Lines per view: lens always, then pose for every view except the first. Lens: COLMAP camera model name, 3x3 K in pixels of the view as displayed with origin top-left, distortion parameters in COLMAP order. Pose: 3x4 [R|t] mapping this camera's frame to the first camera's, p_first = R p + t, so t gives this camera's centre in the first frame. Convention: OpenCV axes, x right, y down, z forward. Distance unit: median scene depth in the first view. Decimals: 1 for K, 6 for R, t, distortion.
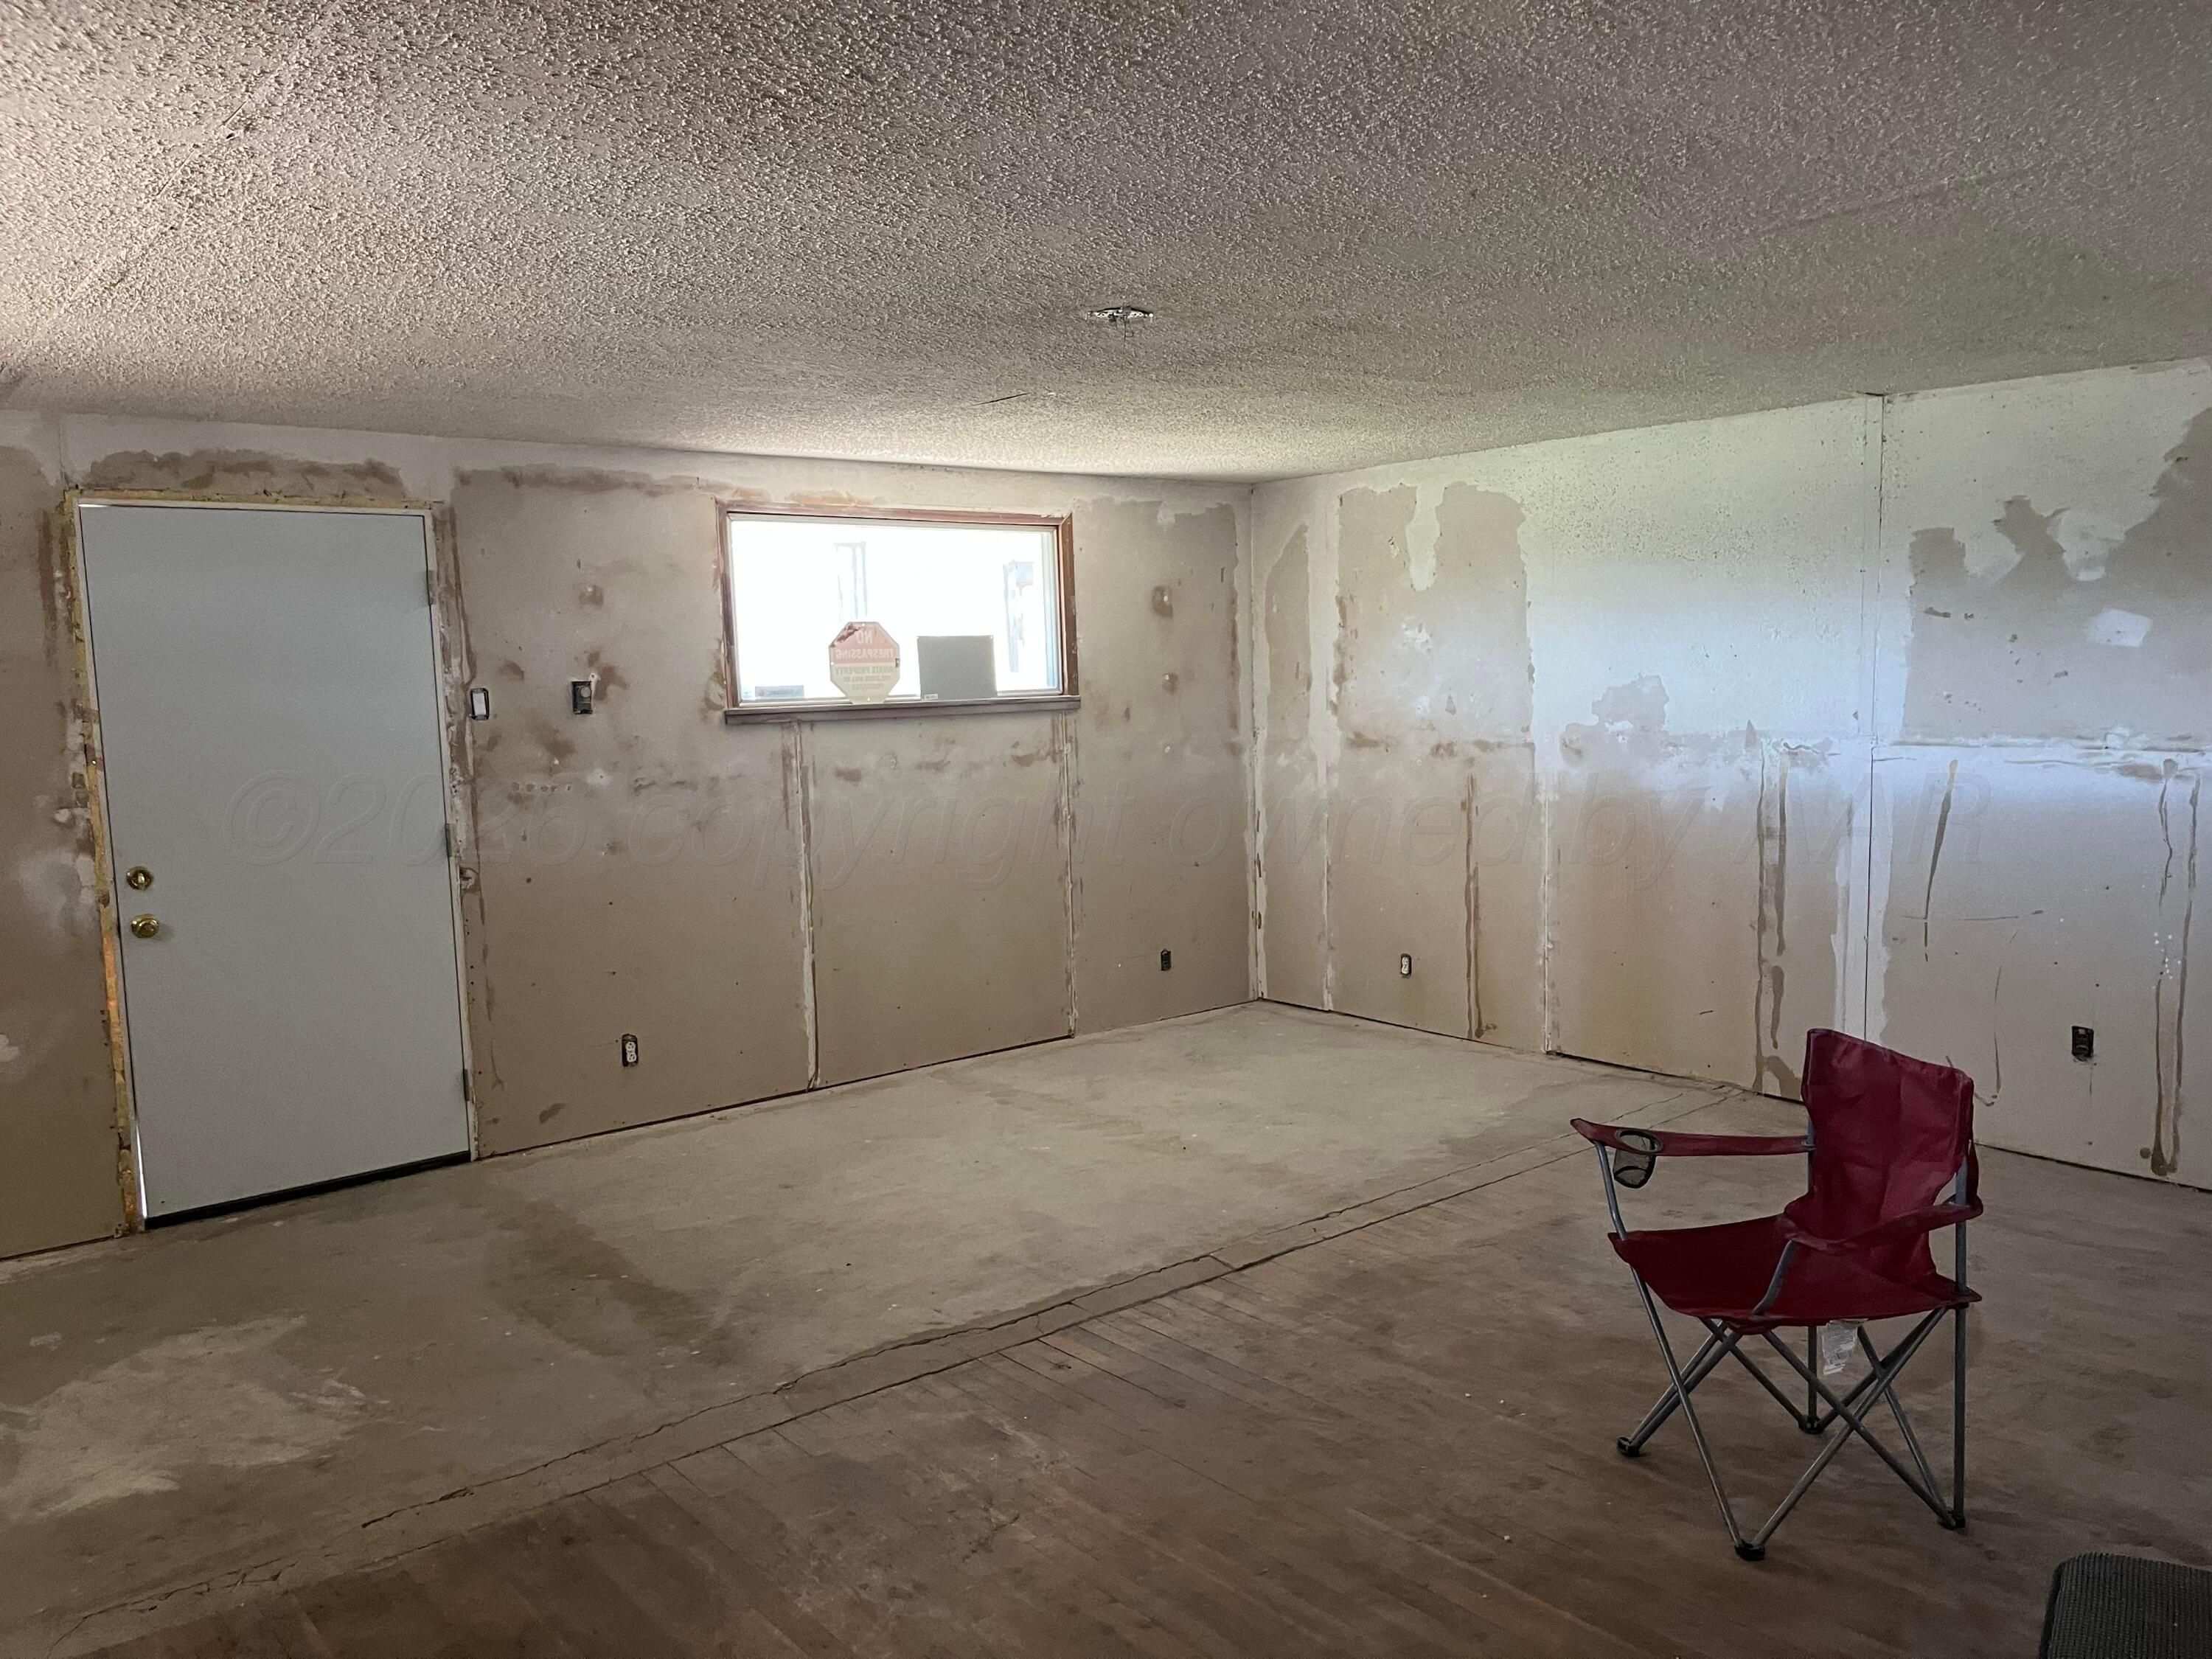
lens RADIAL K [[1693.3, 0, 1104.0], [0, 1693.3, 858.8], [0, 0, 1]] dist [0.077707, -0.098283]
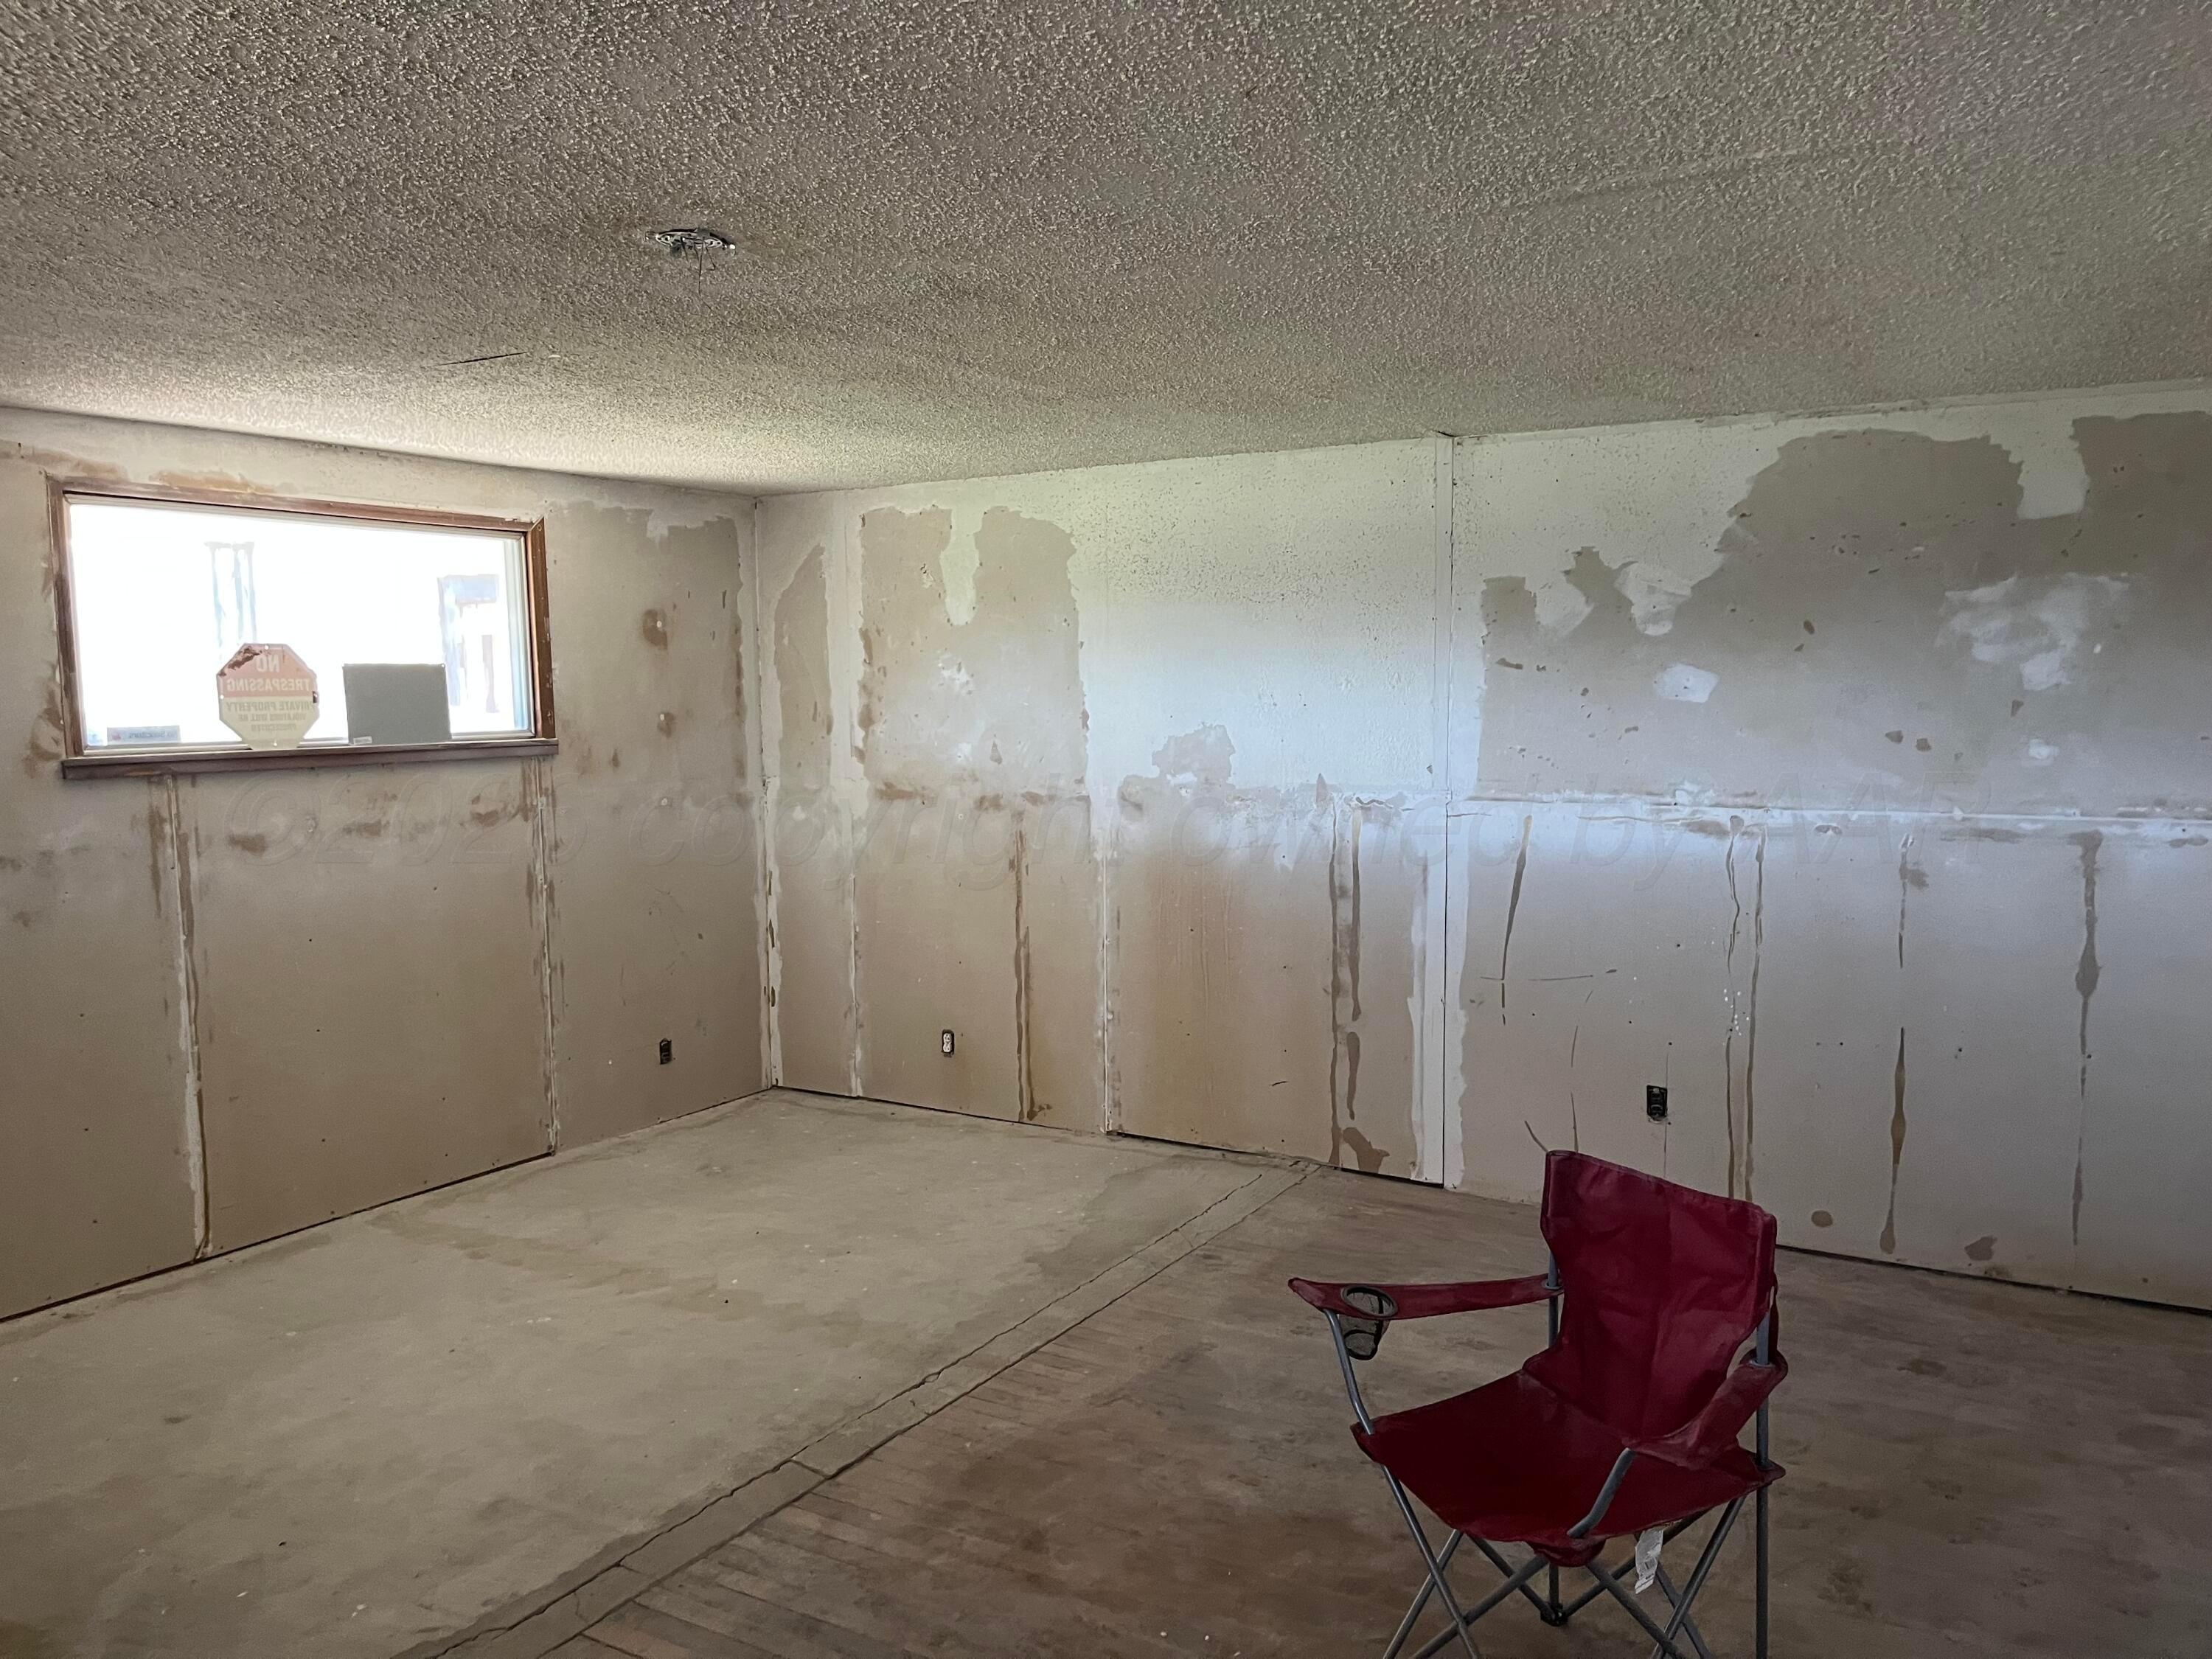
lens RADIAL K [[1693.3, 0, 1104.0], [0, 1693.3, 858.8], [0, 0, 1]] dist [0.077707, -0.098283]
pose [[0.944250, -0.018842, 0.328691, -0.042971], [0.024945, 0.999586, -0.014363, -0.022887], [-0.328284, 0.021761, 0.944328, 0.152603]]
